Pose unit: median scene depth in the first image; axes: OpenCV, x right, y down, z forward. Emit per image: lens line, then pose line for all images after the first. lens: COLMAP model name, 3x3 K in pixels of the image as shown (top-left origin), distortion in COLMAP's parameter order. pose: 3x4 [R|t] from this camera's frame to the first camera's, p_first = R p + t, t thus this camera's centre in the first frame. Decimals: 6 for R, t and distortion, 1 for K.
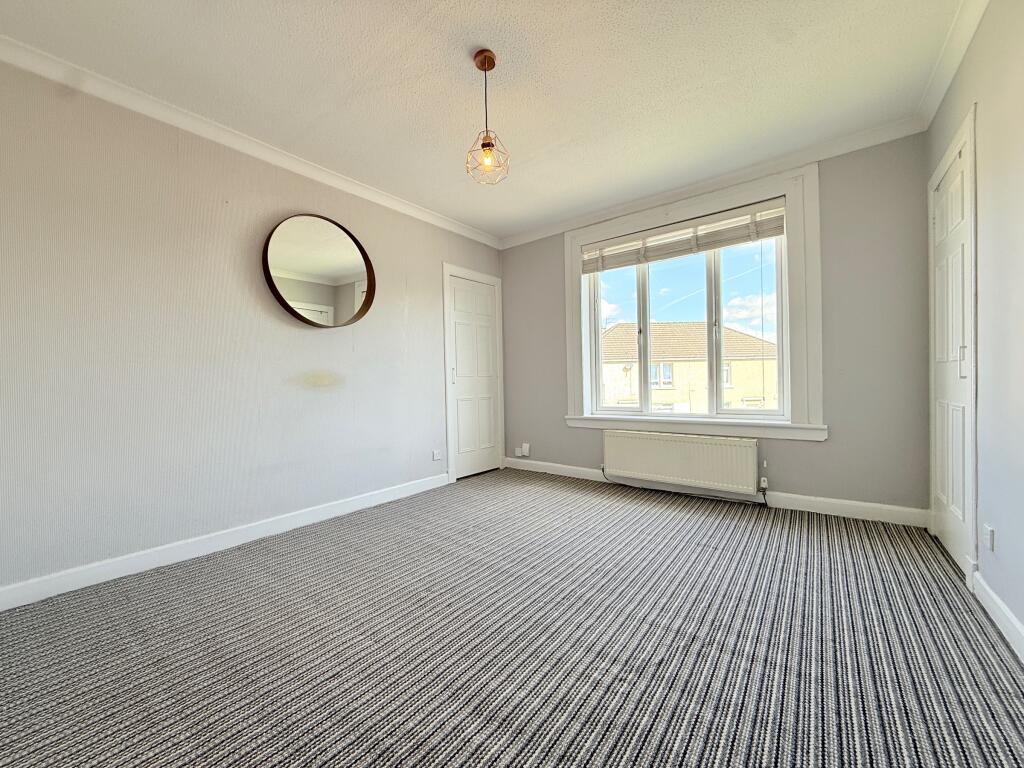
lens RADIAL K [[404.5, 0, 521.5], [0, 404.5, 388.3], [0, 0, 1]] dist [0.000075, -0.000017]
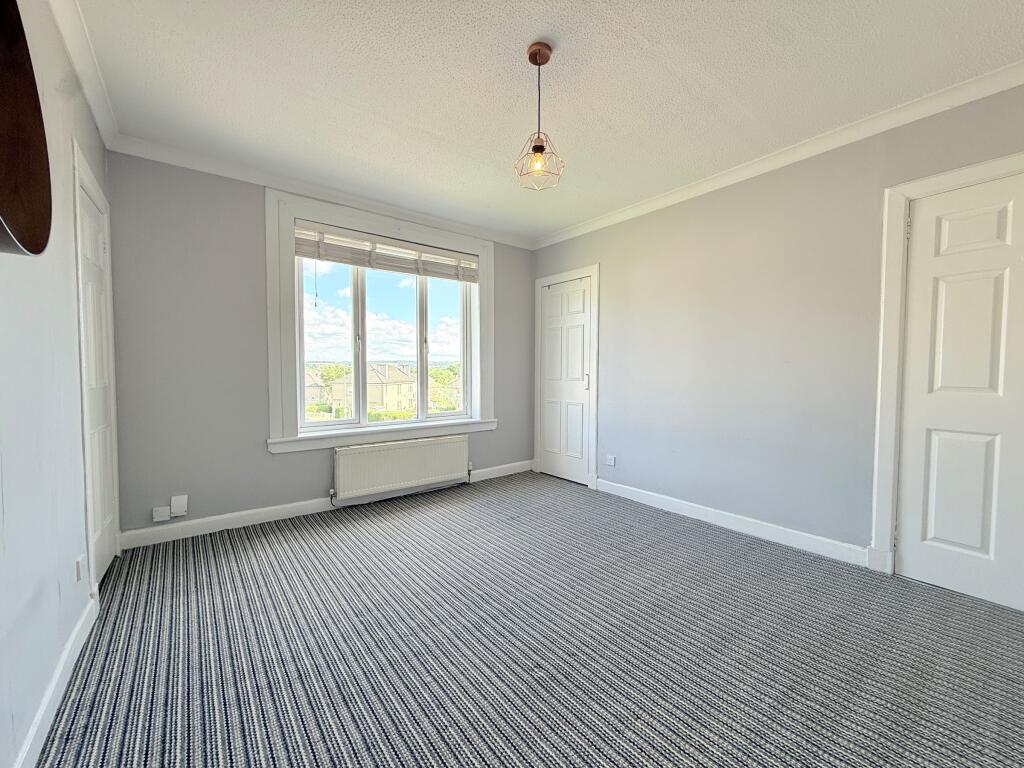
lens RADIAL K [[404.5, 0, 492.0], [0, 404.5, 390.1], [0, 0, 1]] dist [0.000075, -0.000017]
pose [[0.278277, -0.022465, 0.960238, -0.581422], [0.012820, 0.999724, 0.019674, -0.037851], [-0.960415, 0.006836, 0.278488, 0.493970]]
